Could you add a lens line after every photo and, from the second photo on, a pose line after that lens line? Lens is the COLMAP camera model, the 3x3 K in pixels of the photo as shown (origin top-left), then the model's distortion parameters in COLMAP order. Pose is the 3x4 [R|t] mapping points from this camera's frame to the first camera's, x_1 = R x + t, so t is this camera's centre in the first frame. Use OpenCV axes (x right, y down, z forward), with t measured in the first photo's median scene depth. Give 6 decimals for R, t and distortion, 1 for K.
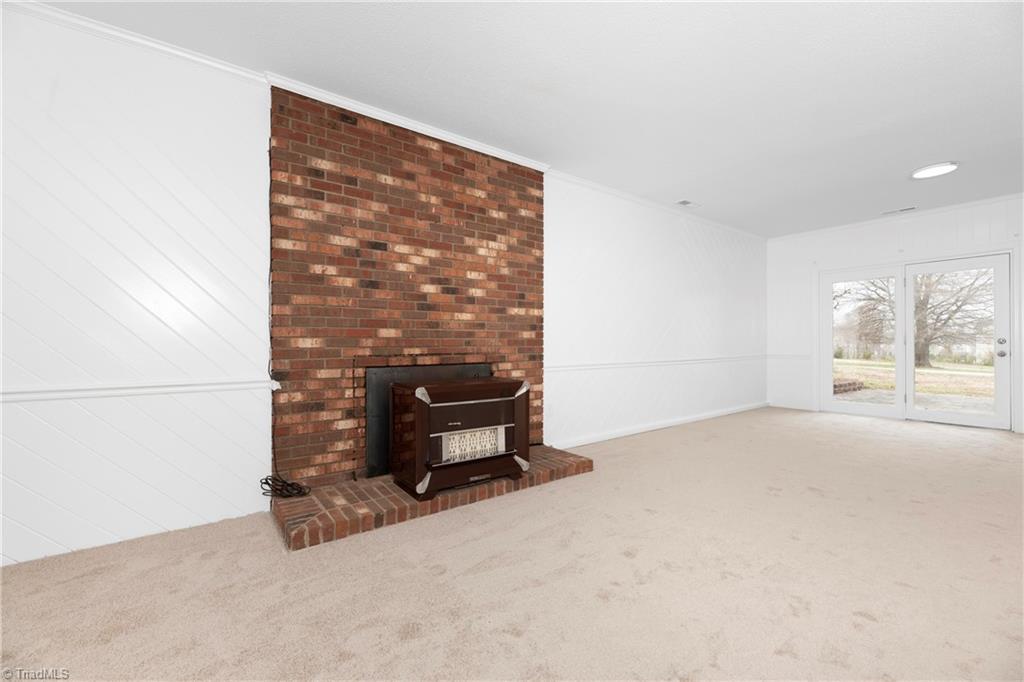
lens RADIAL K [[417.4, 0, 515.9], [0, 417.4, 341.9], [0, 0, 1]] dist [0.002900, -0.000420]
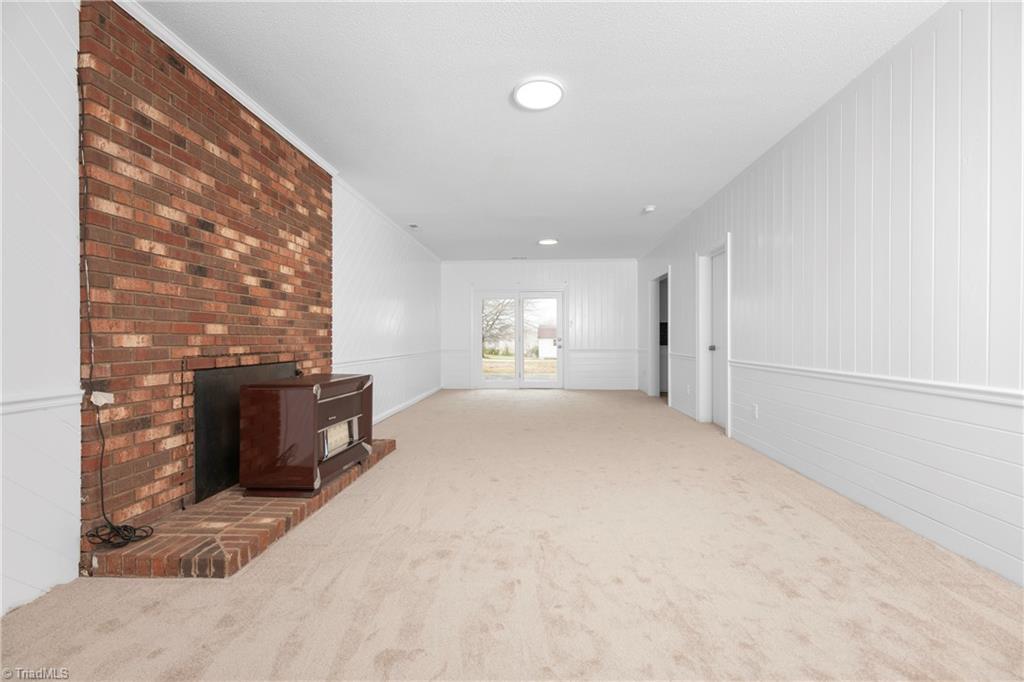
lens RADIAL K [[417.4, 0, 513.4], [0, 417.4, 341.0], [0, 0, 1]] dist [0.002900, -0.000420]
pose [[0.646282, -0.001233, 0.763098, -0.588085], [-0.000818, 0.999997, 0.002309, 0.000316], [-0.763099, -0.002117, 0.646279, -0.020008]]
